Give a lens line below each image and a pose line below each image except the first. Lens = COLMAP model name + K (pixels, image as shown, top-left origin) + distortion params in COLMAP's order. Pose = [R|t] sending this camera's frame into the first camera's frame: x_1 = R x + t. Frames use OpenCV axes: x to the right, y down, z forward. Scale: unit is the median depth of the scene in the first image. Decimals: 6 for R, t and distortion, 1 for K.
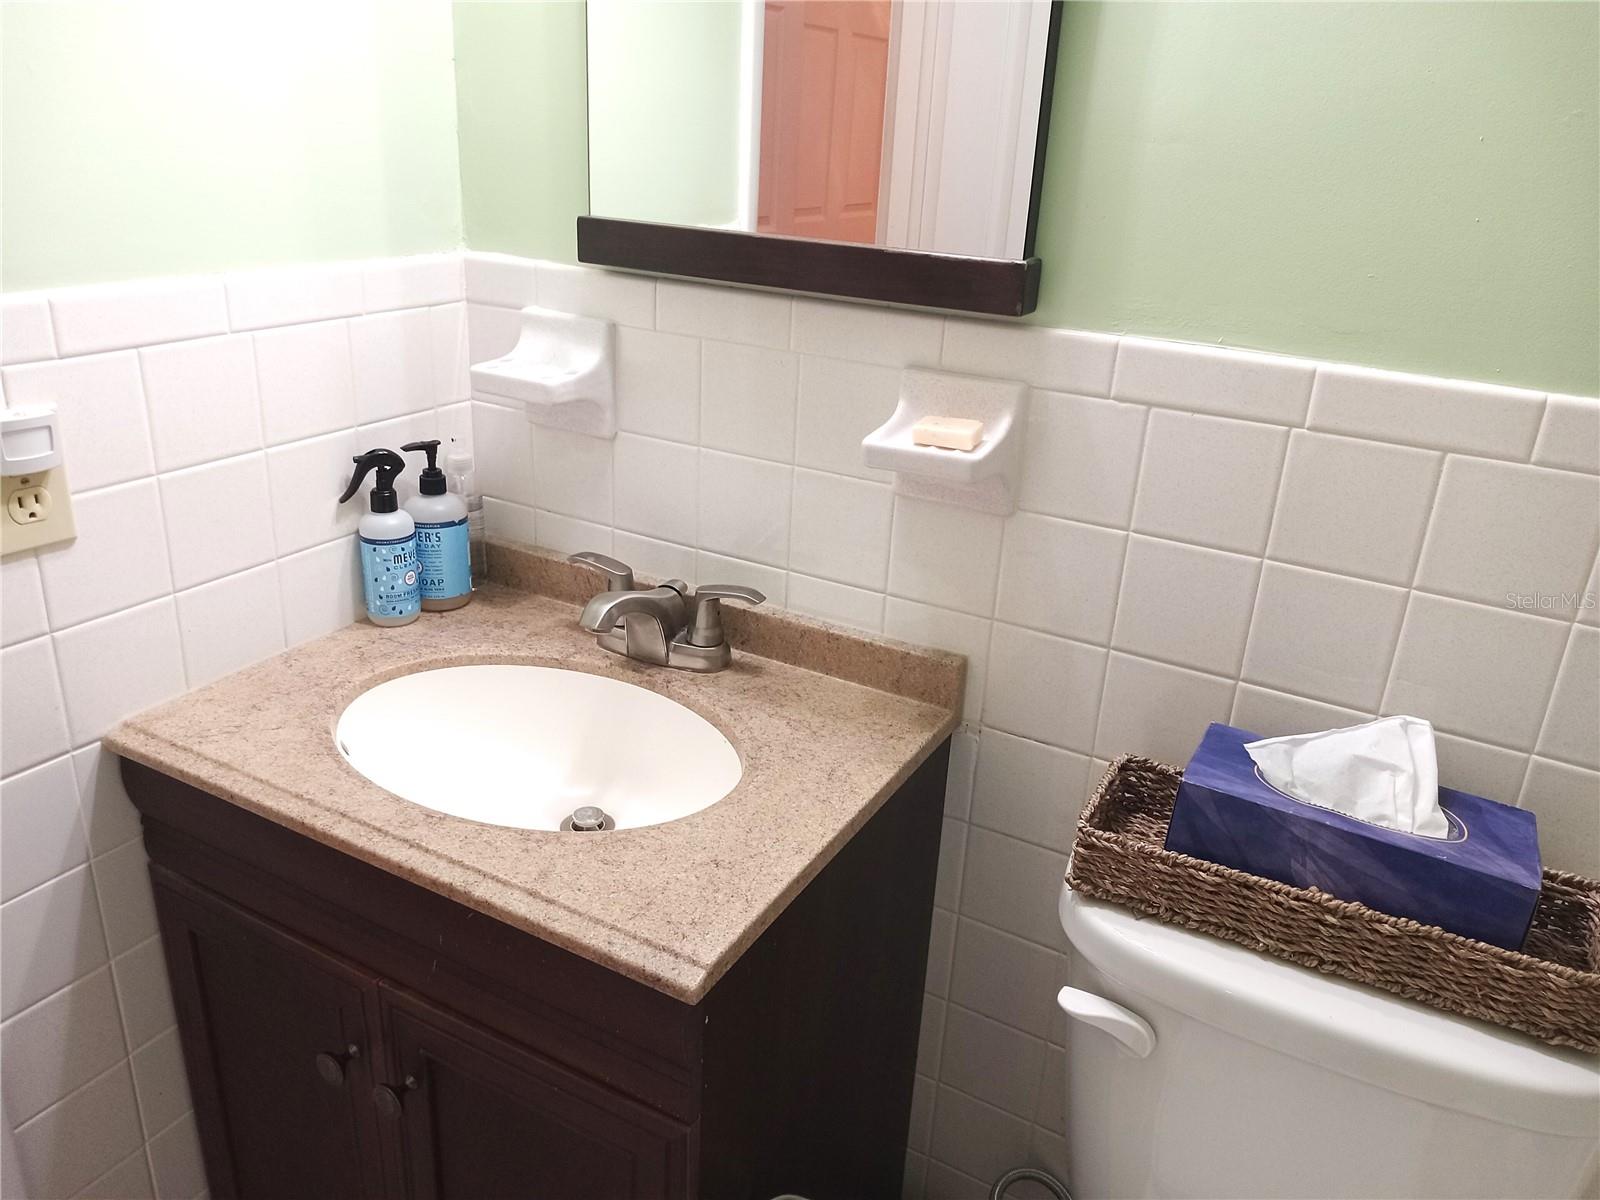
lens RADIAL K [[1184.0, 0, 819.8], [0, 1184.0, 599.4], [0, 0, 1]] dist [0.051219, -0.123472]
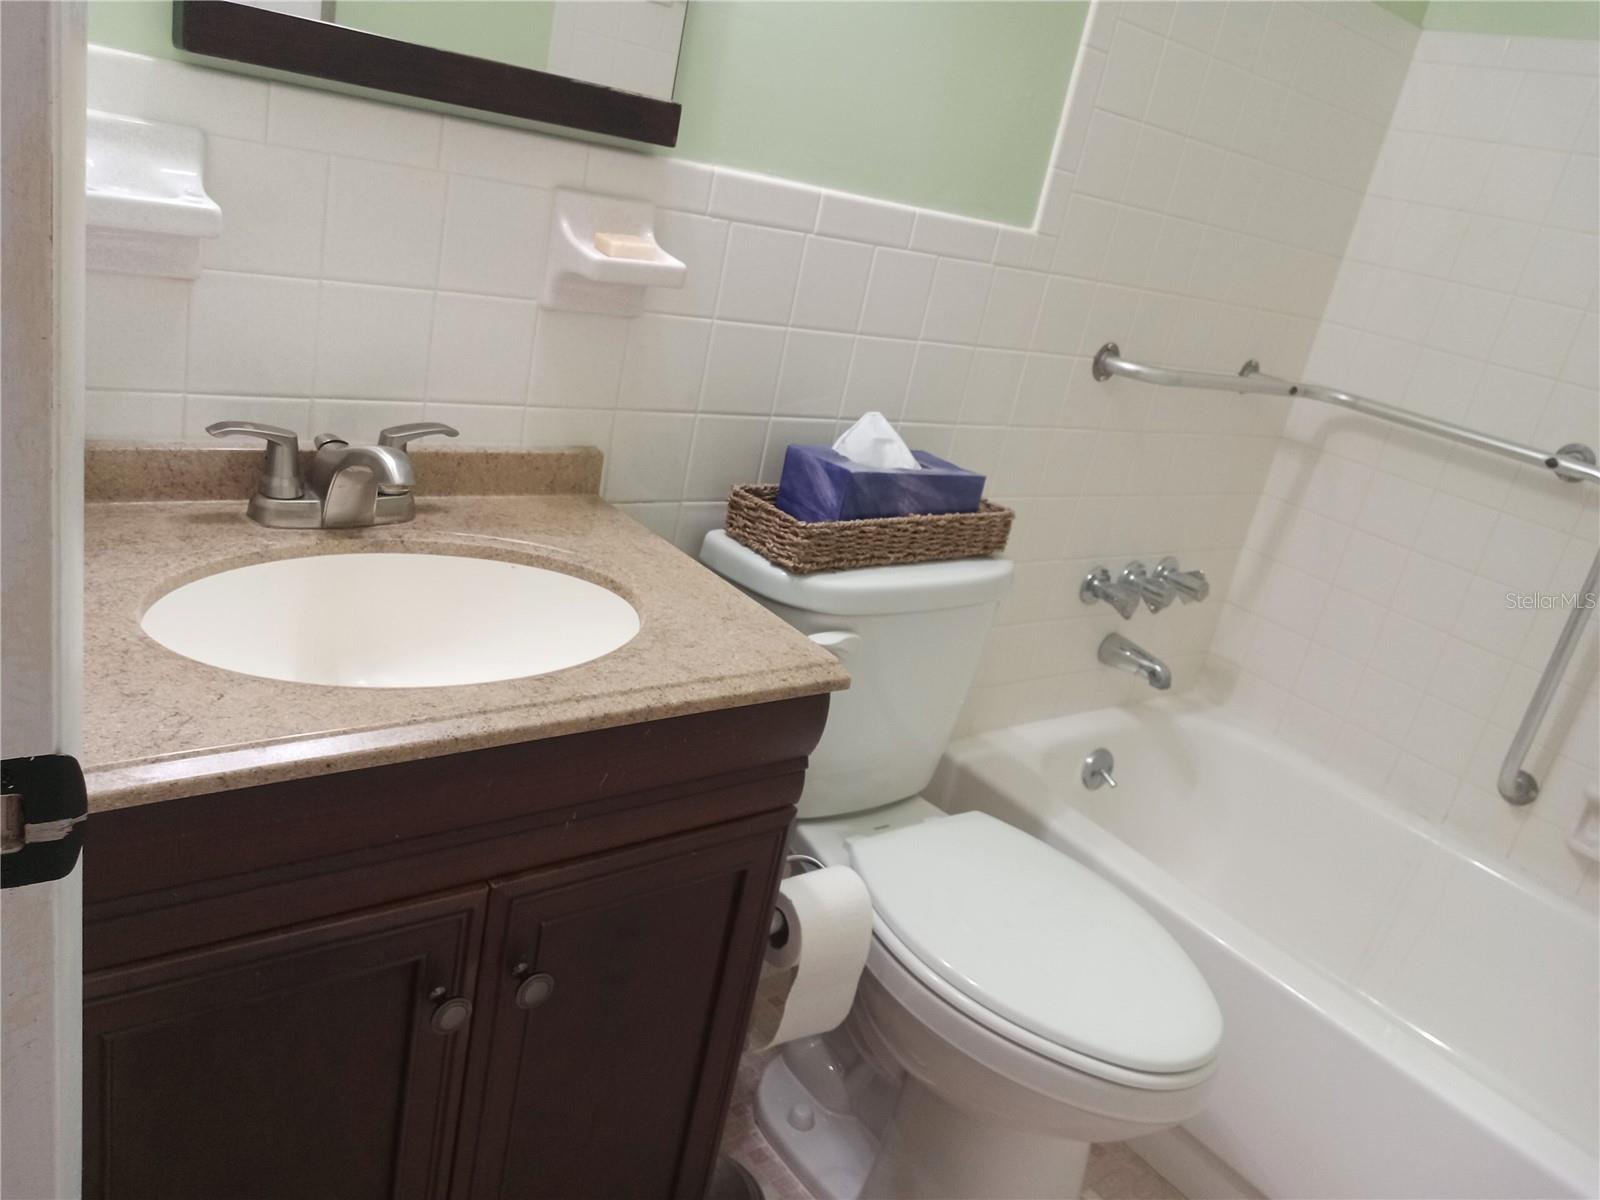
lens RADIAL K [[1190.6, 0, 800.0], [0, 1190.6, 600.0], [0, 0, 1]] dist [0.039991, -0.082884]
pose [[0.390752, -0.298098, 0.870891, -0.979031], [0.167411, 0.953346, 0.251208, -0.077996], [-0.905145, 0.047637, 0.422426, 0.369856]]
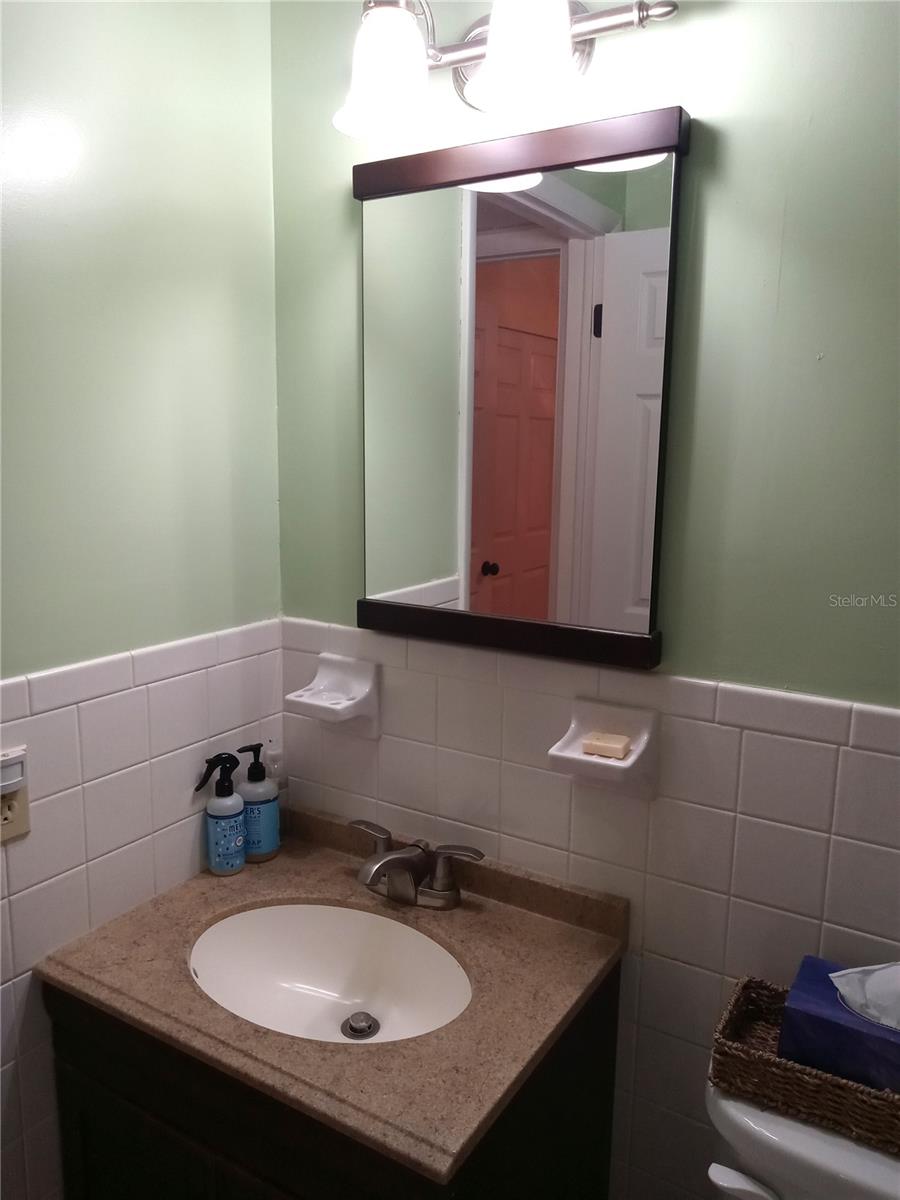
lens RADIAL K [[897.7, 0, 464.2], [0, 897.7, 597.0], [0, 0, 1]] dist [0.001019, -0.005269]
pose [[0.998205, -0.027966, -0.052963, -0.005098], [0.016044, 0.976830, -0.213415, -0.087651], [0.057704, 0.212182, 0.975525, -0.144329]]
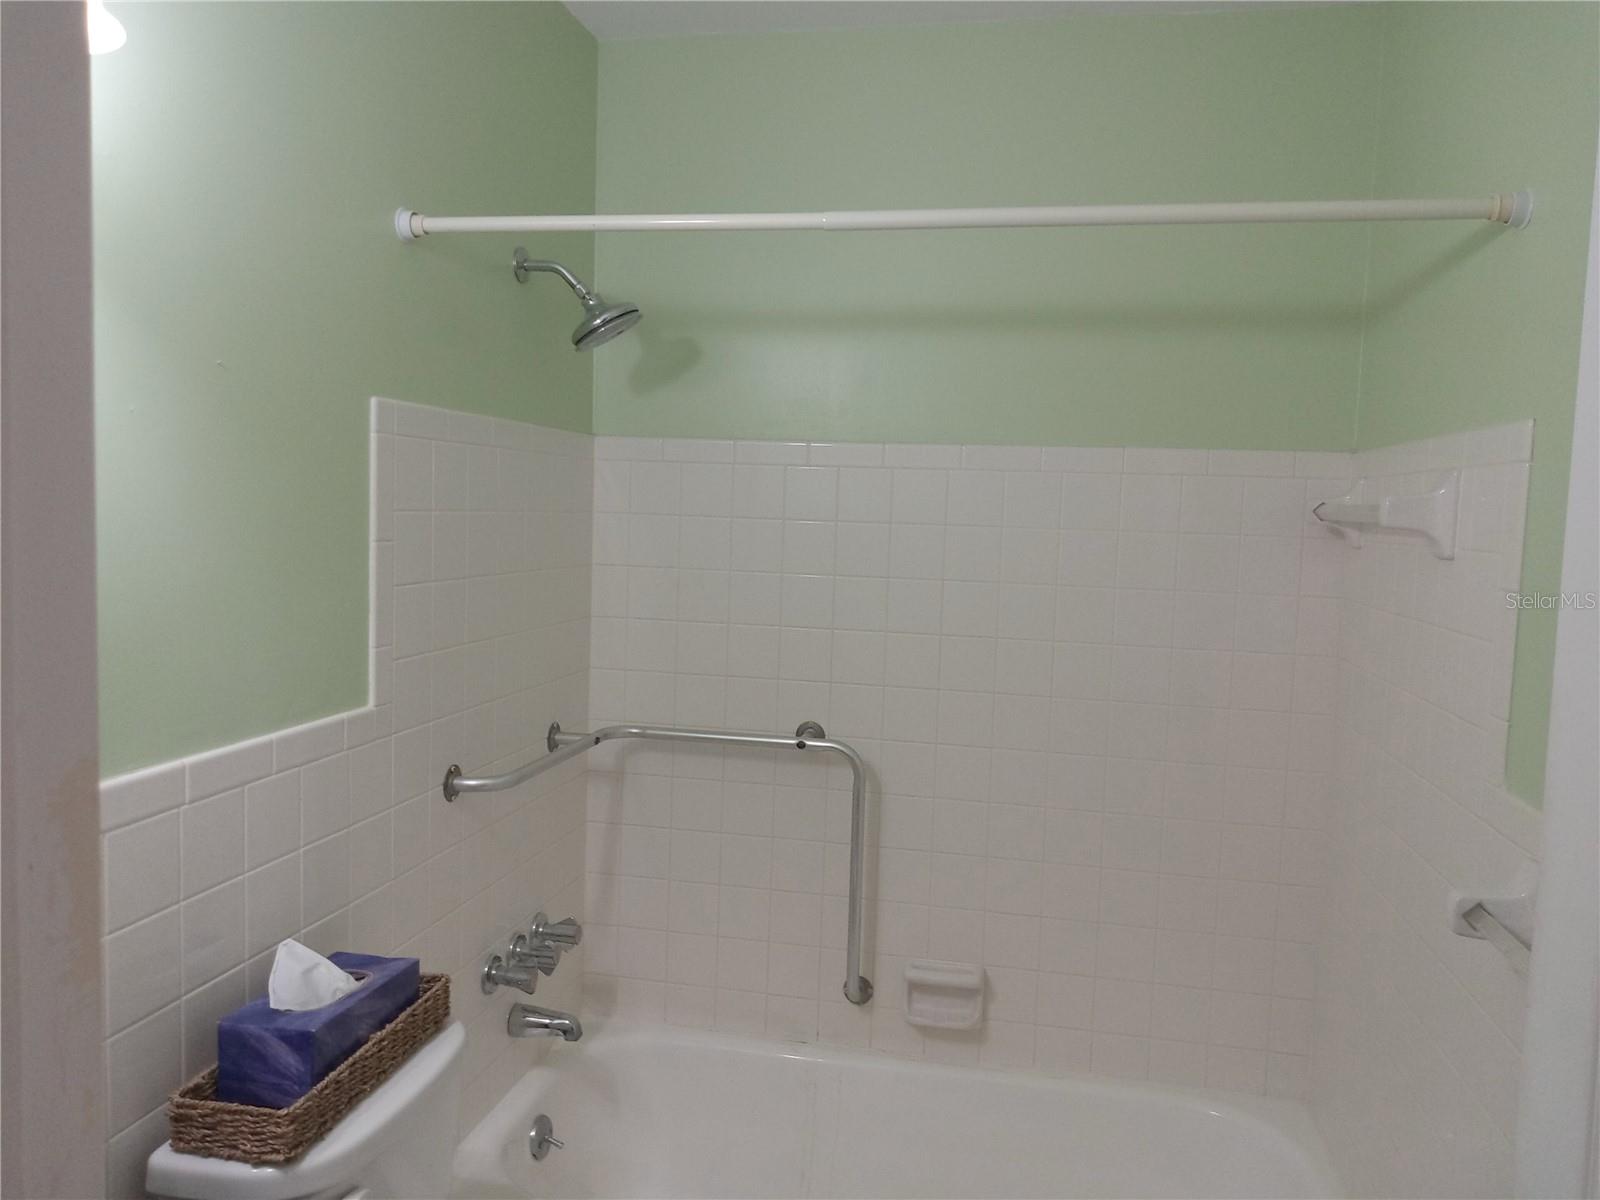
lens RADIAL K [[1182.2, 0, 800.0], [0, 1182.2, 600.0], [0, 0, 1]] dist [0.001689, 0.000762]
pose [[-0.297089, -0.136870, 0.944989, -1.058461], [0.311176, 0.921766, 0.231336, -0.439224], [-0.902722, 0.362786, -0.231256, 0.527135]]
